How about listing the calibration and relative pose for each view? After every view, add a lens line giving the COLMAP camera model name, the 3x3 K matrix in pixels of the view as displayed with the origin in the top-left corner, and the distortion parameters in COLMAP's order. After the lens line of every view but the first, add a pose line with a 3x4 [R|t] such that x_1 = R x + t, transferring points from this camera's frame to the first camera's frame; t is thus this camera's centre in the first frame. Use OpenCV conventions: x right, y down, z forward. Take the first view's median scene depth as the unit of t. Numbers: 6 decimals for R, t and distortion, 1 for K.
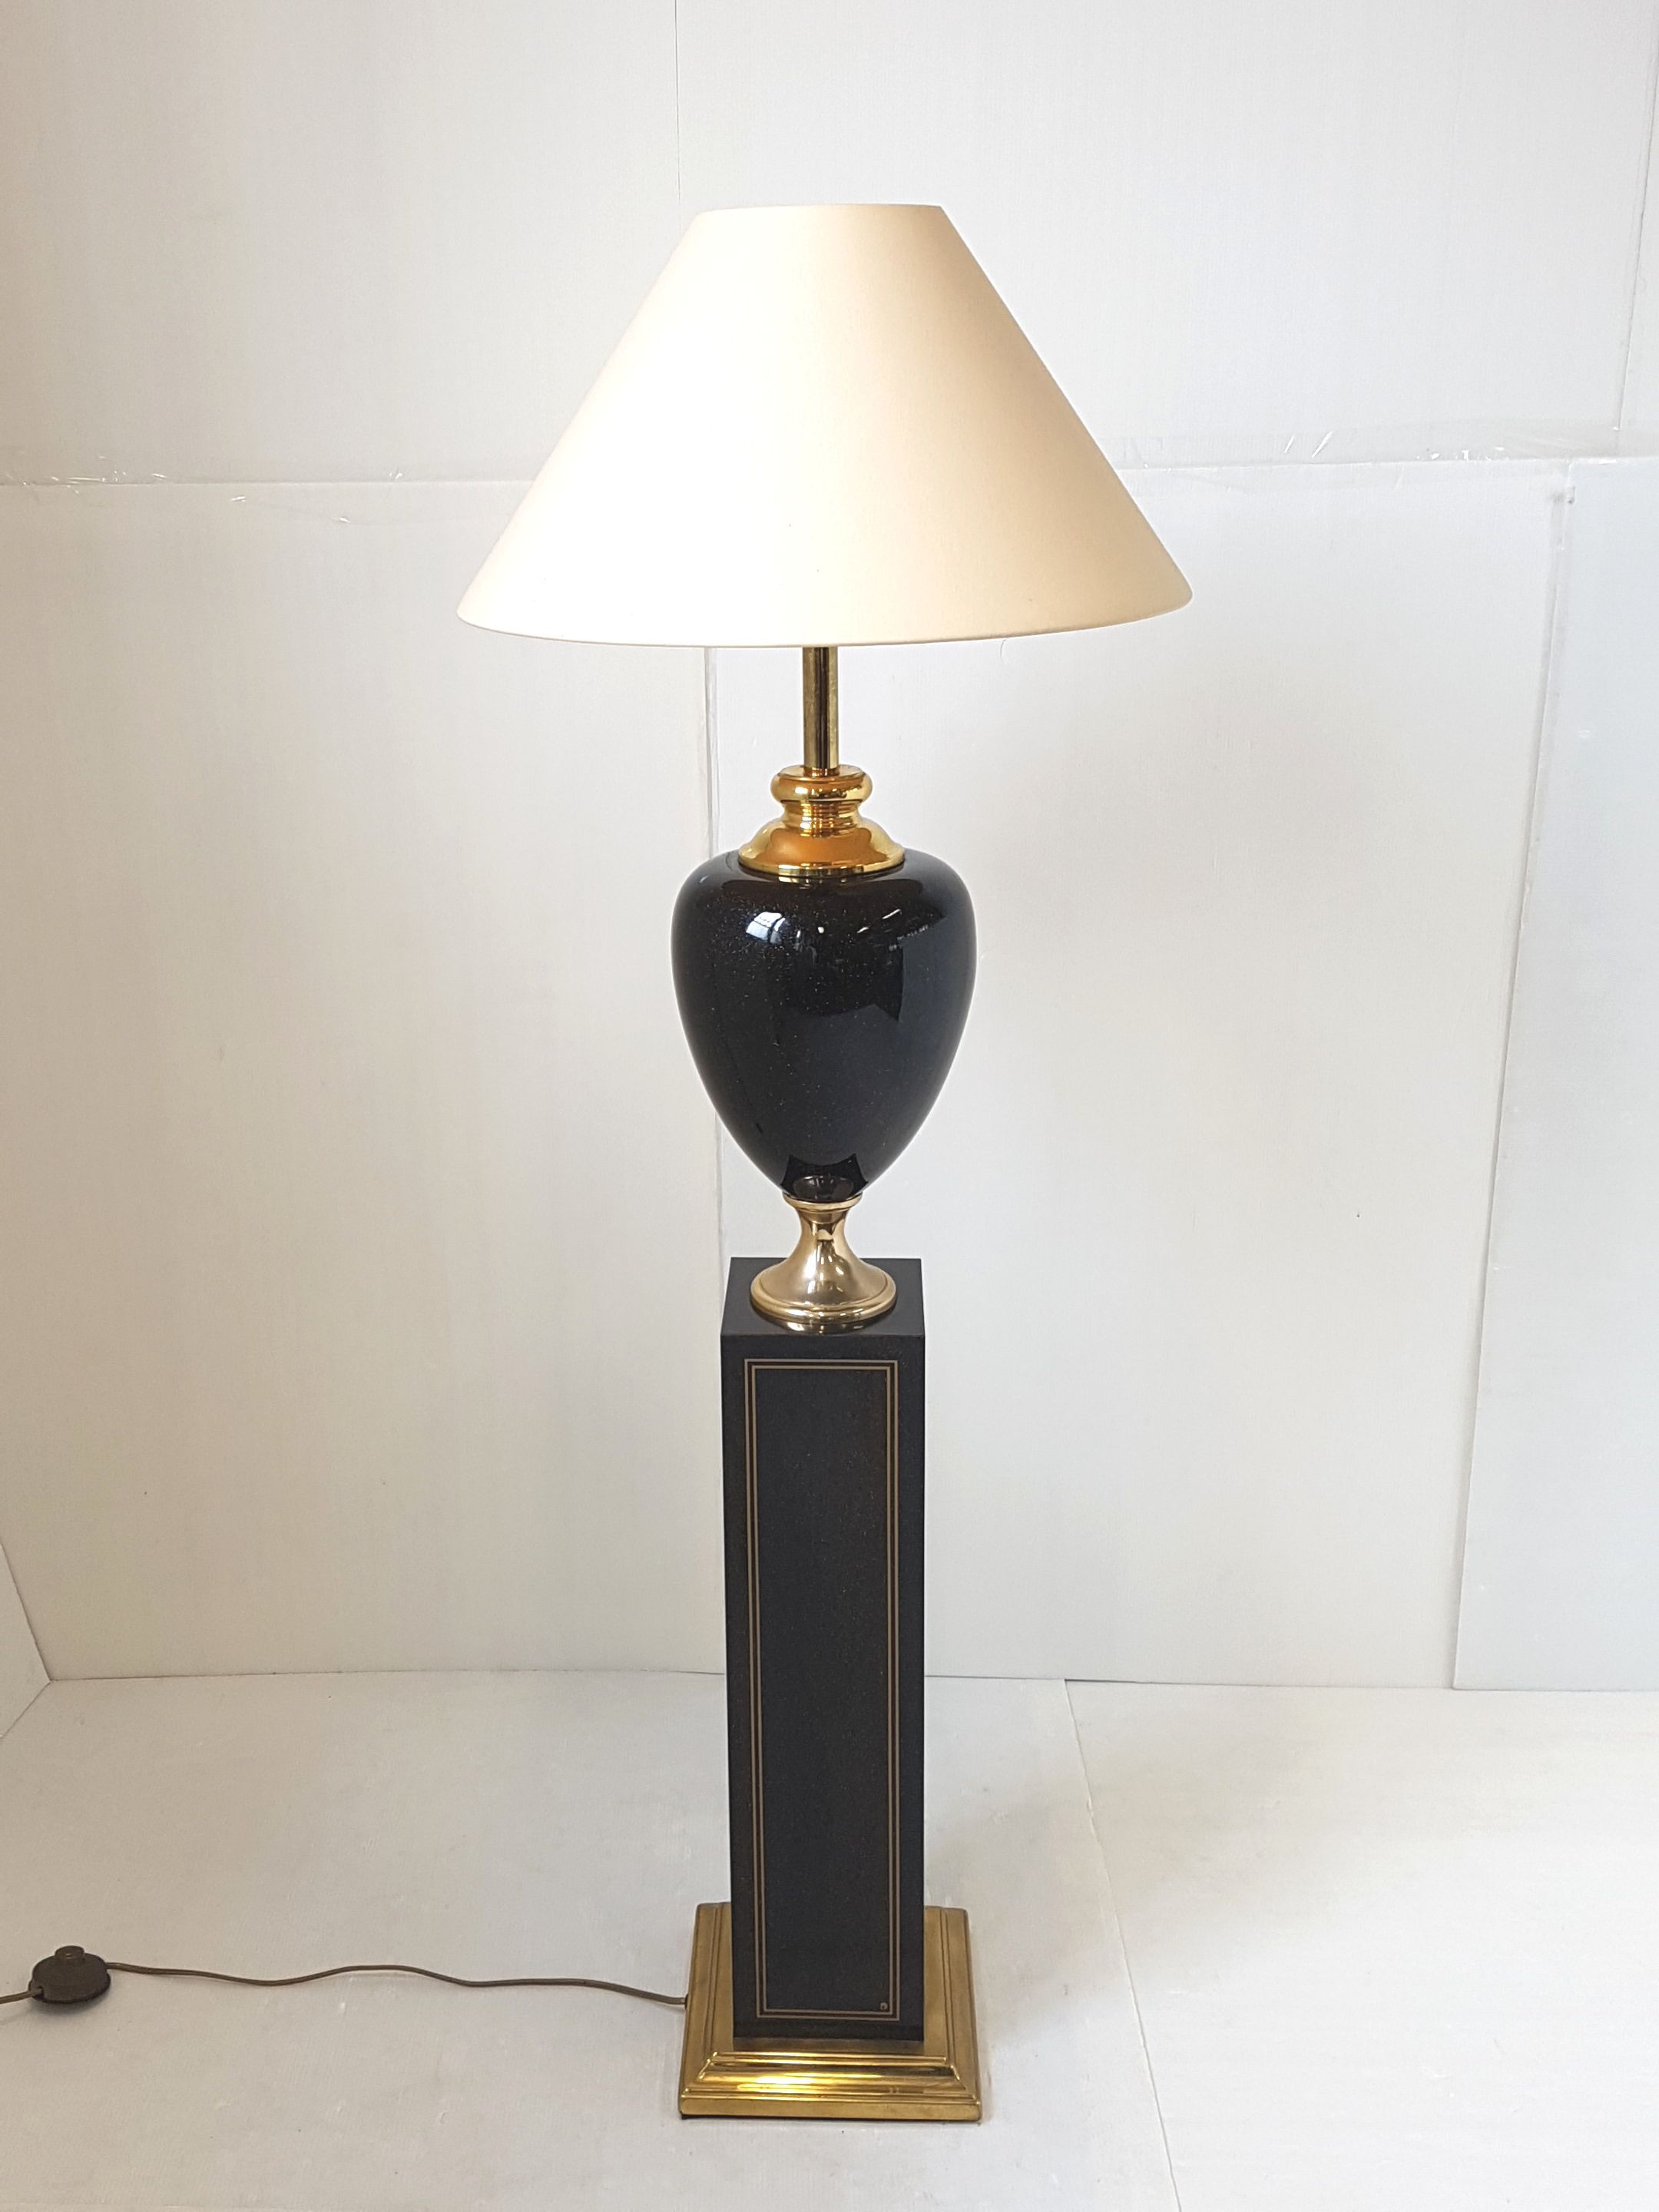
lens RADIAL K [[1998.4, 0, 751.0], [0, 1998.4, 1172.0], [0, 0, 1]] dist [0.202002, -0.287733]
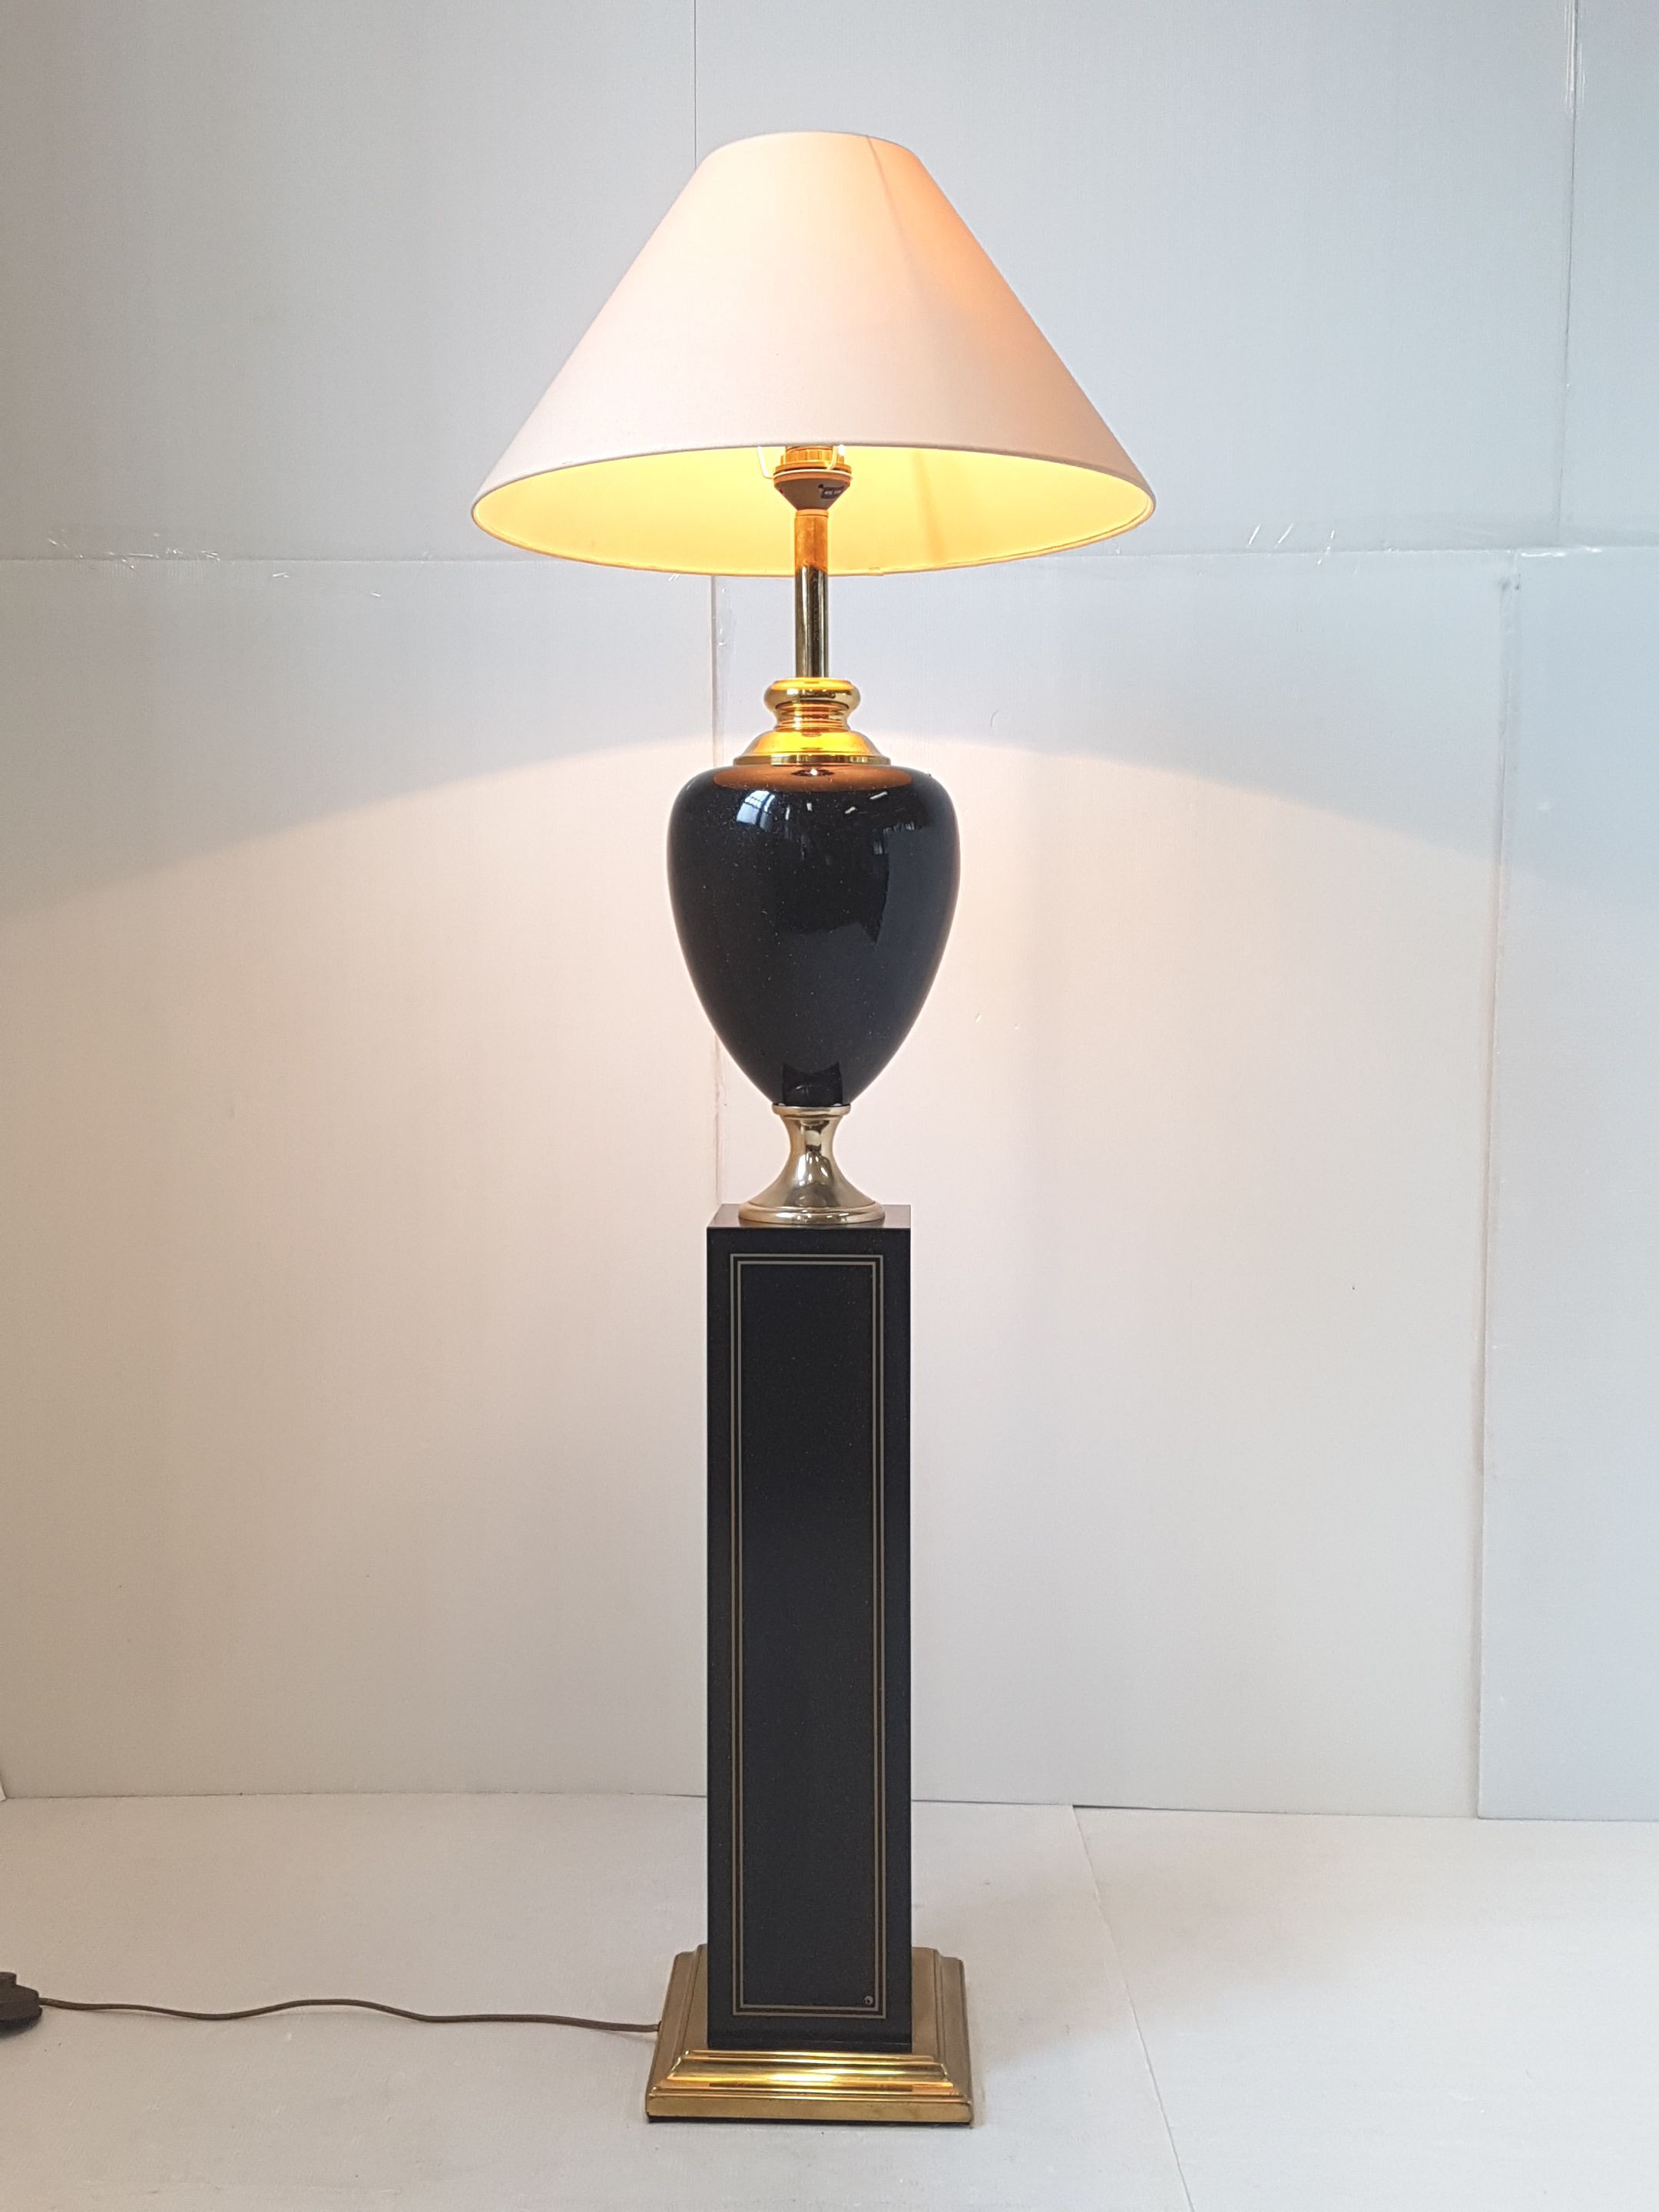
lens RADIAL K [[1986.9, 0, 769.7], [0, 1986.9, 1104.2], [0, 0, 1]] dist [0.104351, -0.014453]
pose [[0.999890, 0.014836, -0.000641, 0.014163], [-0.014687, 0.981607, -0.190349, 0.182749], [-0.002195, 0.190338, 0.981716, 0.015935]]
